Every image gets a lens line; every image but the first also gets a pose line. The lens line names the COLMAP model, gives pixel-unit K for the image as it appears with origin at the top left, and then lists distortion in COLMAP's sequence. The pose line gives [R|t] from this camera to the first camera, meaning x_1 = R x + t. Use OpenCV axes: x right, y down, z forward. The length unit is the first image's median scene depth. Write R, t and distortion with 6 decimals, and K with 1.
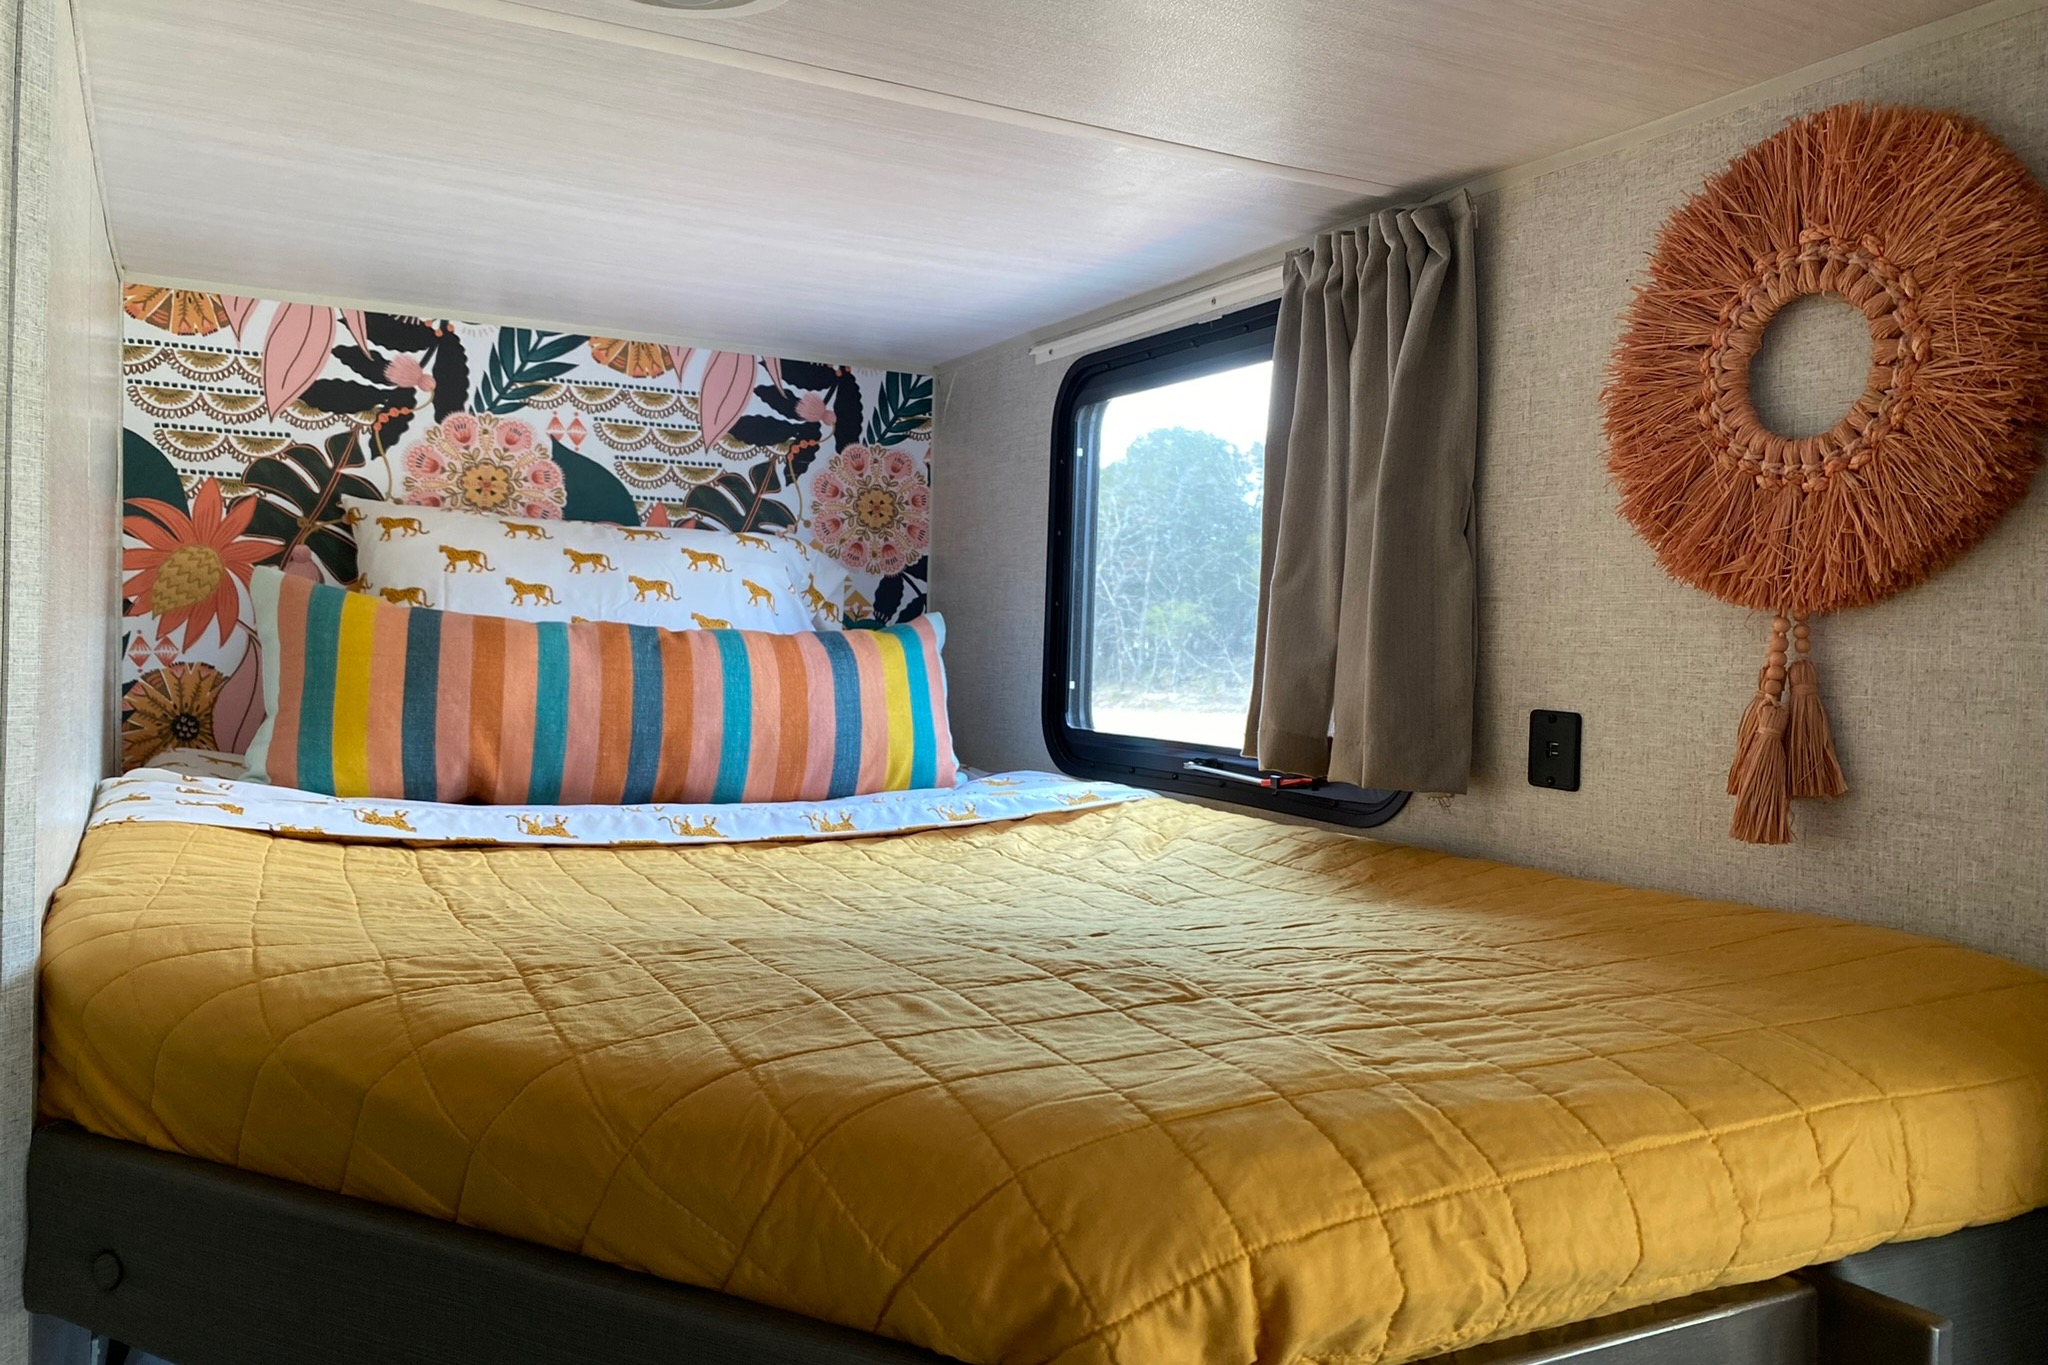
lens RADIAL K [[1554.5, 0, 1046.0], [0, 1554.5, 664.9], [0, 0, 1]] dist [0.010437, -0.021869]
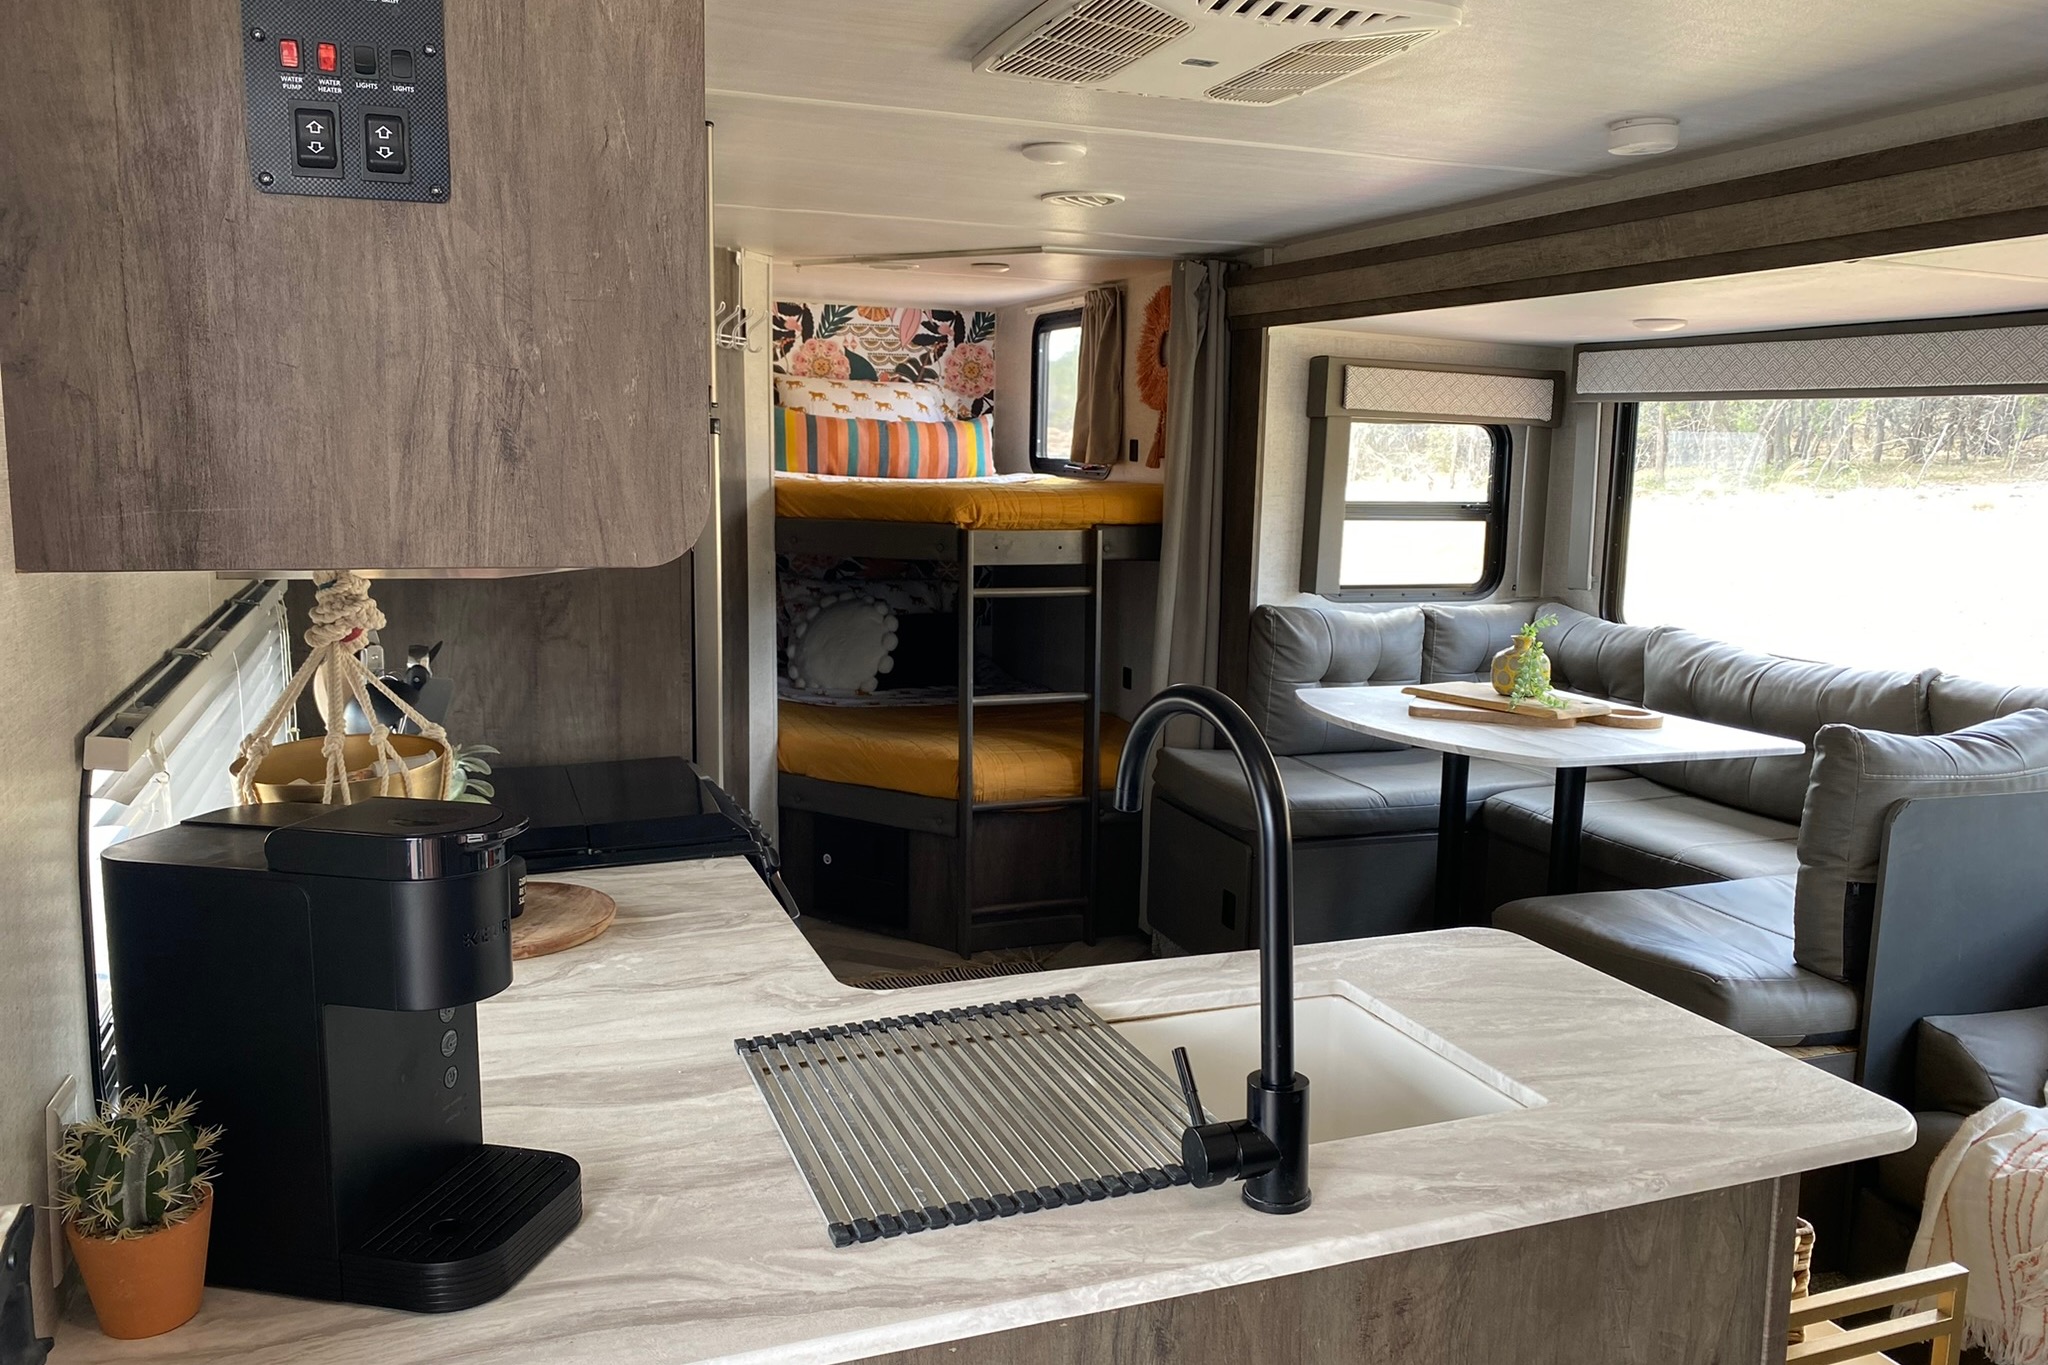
lens RADIAL K [[1554.5, 0, 1011.0], [0, 1554.5, 677.7], [0, 0, 1]] dist [0.010437, -0.021869]
pose [[0.988310, 0.014674, -0.151753, 0.360055], [0.006442, 0.990450, 0.137725, 0.045001], [0.152325, -0.137092, 0.978776, -1.576328]]
